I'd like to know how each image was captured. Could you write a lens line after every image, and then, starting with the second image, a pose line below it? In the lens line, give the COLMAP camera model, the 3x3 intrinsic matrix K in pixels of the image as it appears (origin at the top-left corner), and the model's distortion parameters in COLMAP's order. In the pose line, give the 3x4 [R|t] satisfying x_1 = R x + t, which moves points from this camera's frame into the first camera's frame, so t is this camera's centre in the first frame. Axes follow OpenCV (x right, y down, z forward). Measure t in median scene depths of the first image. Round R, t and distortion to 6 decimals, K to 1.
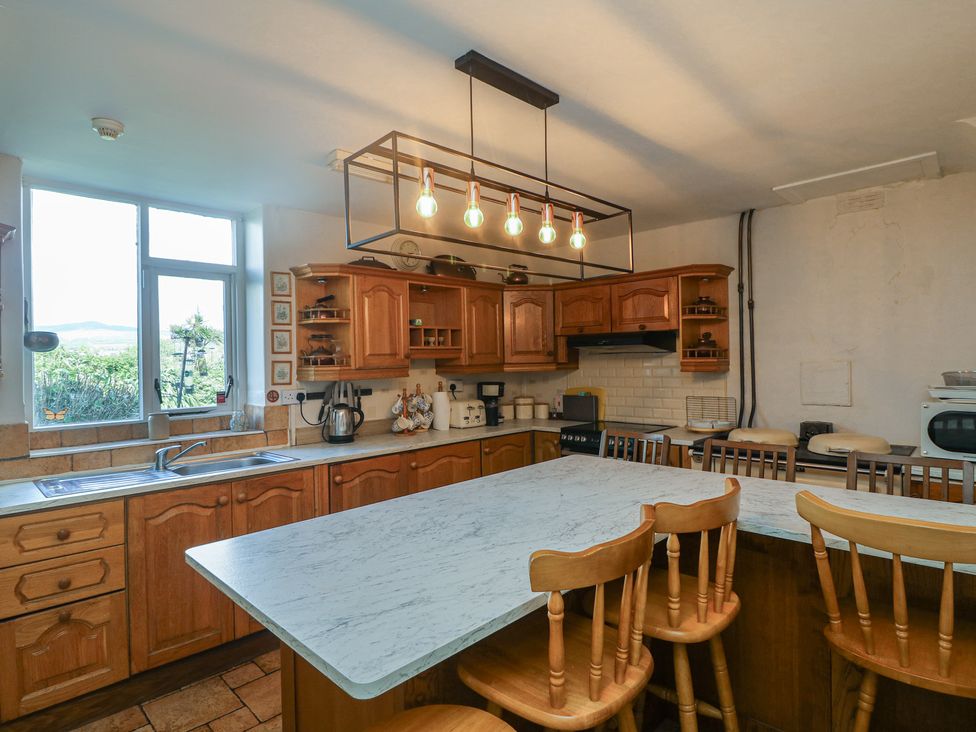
lens RADIAL K [[555.1, 0, 508.5], [0, 555.1, 355.1], [0, 0, 1]] dist [-0.000971, -0.001153]
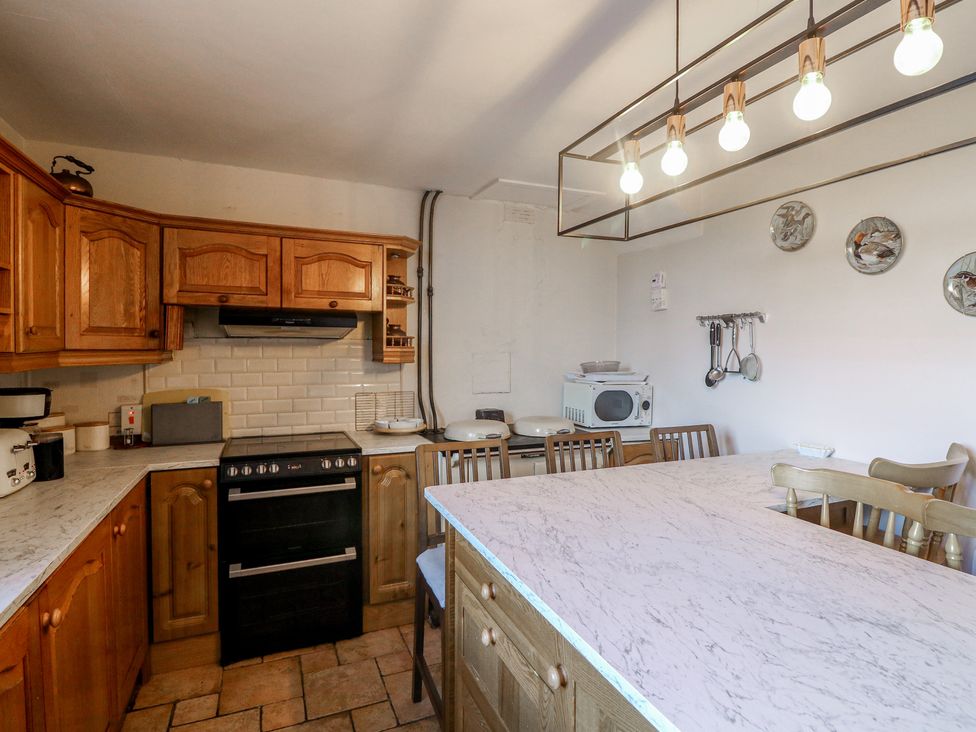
lens RADIAL K [[530.2, 0, 509.9], [0, 530.2, 353.8], [0, 0, 1]] dist [0.000528, -0.013216]
pose [[0.377662, 0.007871, 0.925910, -0.369495], [-0.019887, 0.999802, -0.000387, 0.013595], [-0.925730, -0.018268, 0.377743, 0.567352]]
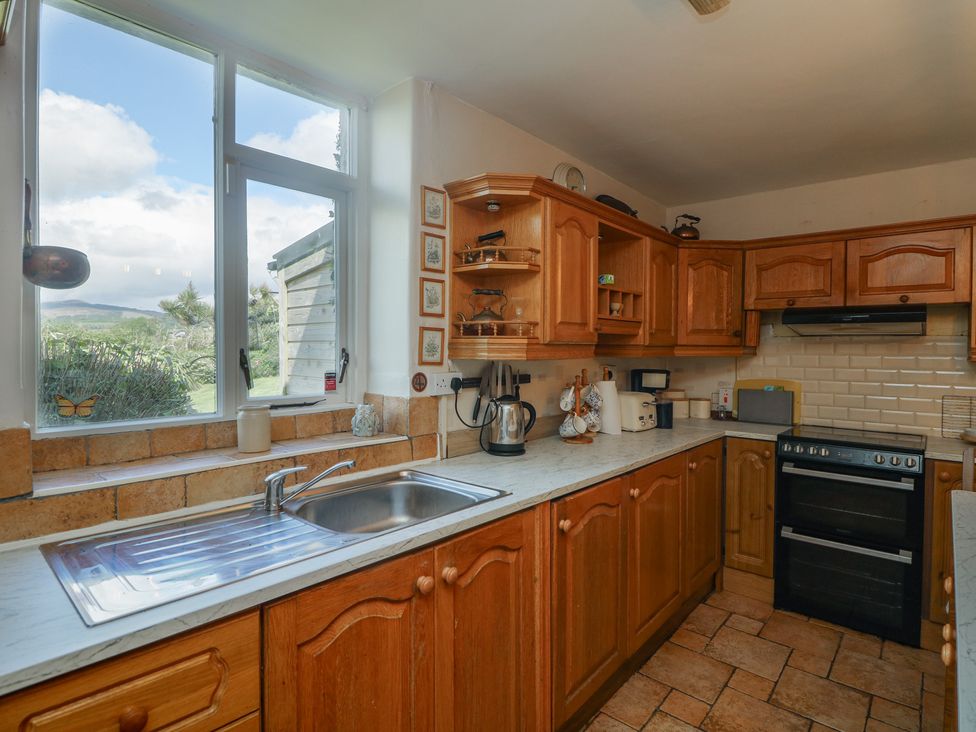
lens RADIAL K [[521.6, 0, 498.4], [0, 521.6, 356.2], [0, 0, 1]] dist [-0.001472, -0.002273]
pose [[0.998557, 0.027443, 0.046154, -0.352142], [-0.028391, 0.999396, 0.020015, 0.028771], [-0.045577, -0.021296, 0.998734, 0.386663]]
